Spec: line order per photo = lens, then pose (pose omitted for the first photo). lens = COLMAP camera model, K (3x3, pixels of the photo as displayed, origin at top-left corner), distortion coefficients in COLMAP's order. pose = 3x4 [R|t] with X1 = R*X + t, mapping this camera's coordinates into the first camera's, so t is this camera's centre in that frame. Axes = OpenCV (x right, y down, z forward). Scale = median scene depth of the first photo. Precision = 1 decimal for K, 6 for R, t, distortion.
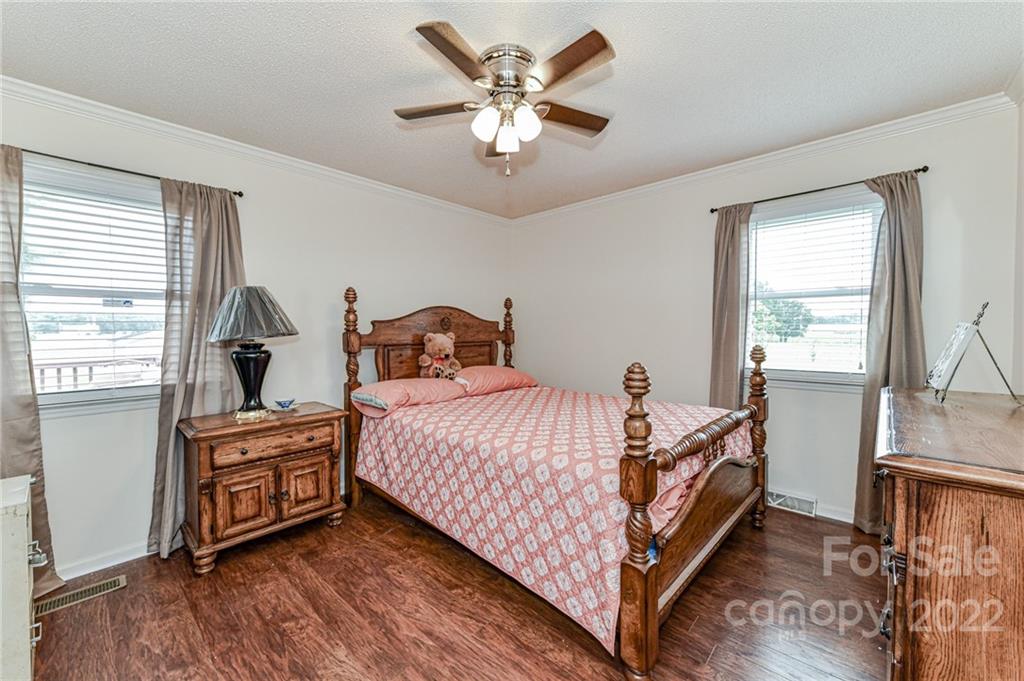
lens RADIAL K [[409.9, 0, 512.6], [0, 409.9, 332.4], [0, 0, 1]] dist [-0.000506, -0.000106]
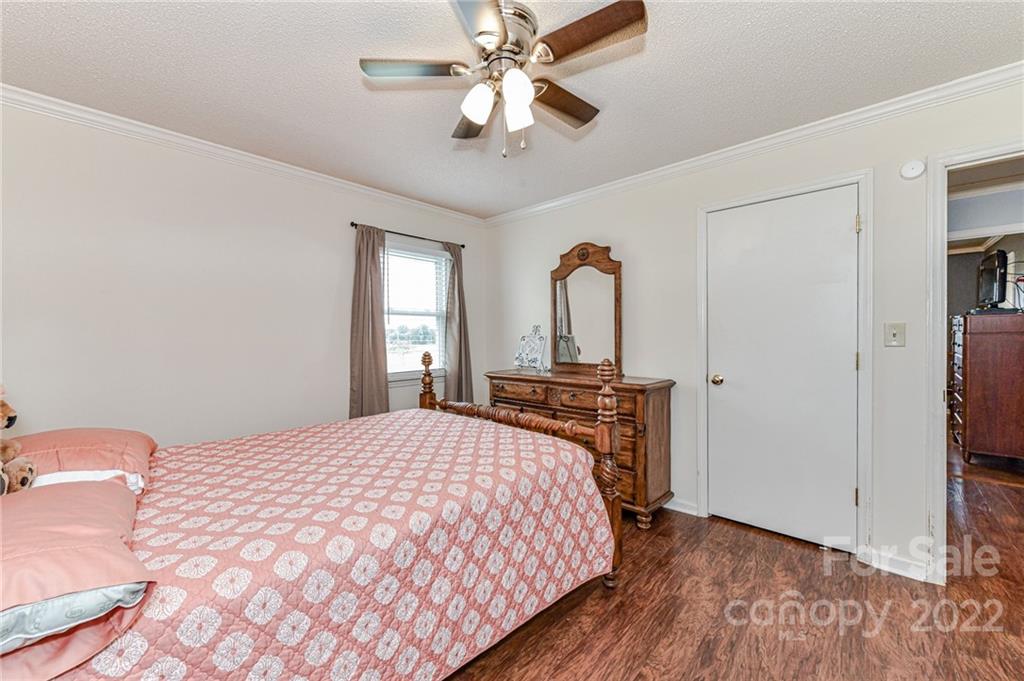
lens RADIAL K [[409.9, 0, 512.6], [0, 409.9, 332.4], [0, 0, 1]] dist [-0.000506, -0.000106]
pose [[-0.001796, 0.007086, 0.999973, -0.650199], [0.029060, 0.999553, -0.007031, -0.010799], [-0.999576, 0.029047, -0.002001, 0.745390]]
